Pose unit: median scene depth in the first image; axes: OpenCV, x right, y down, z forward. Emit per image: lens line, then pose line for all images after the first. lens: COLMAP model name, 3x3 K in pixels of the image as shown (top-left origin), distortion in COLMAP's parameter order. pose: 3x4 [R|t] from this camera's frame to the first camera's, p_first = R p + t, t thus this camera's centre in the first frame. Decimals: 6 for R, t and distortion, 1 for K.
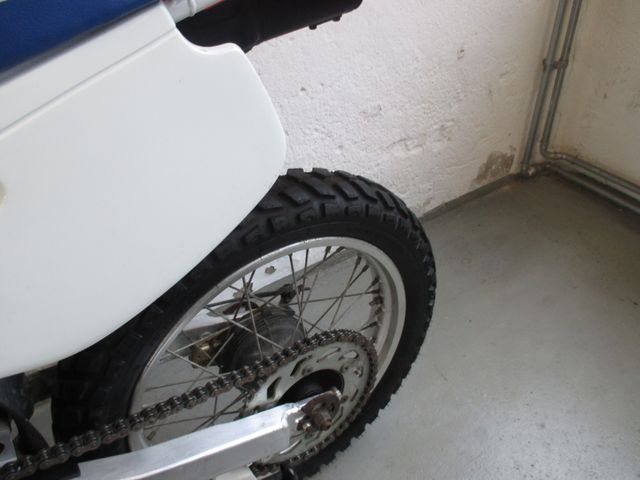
lens RADIAL K [[529.8, 0, 320.0], [0, 529.8, 240.0], [0, 0, 1]] dist [-0.014029, -0.001804]
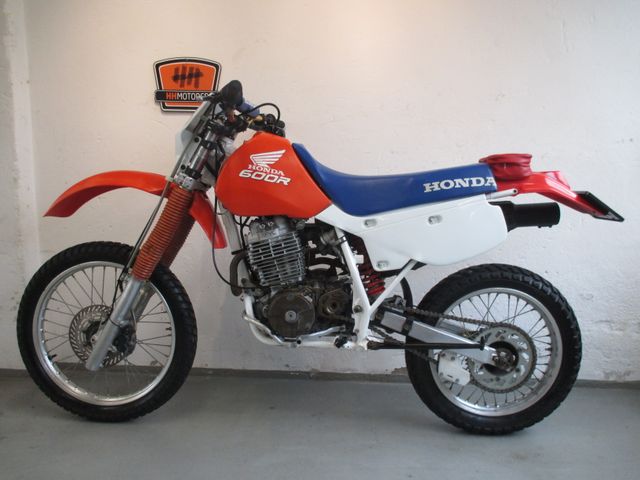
lens RADIAL K [[529.8, 0, 320.0], [0, 529.8, 240.0], [0, 0, 1]] dist [-0.014029, -0.001804]
pose [[0.803716, 0.135747, -0.579321, 0.395083], [-0.415466, 0.825010, -0.383075, 0.697682], [0.425944, 0.548572, 0.719472, -0.847965]]
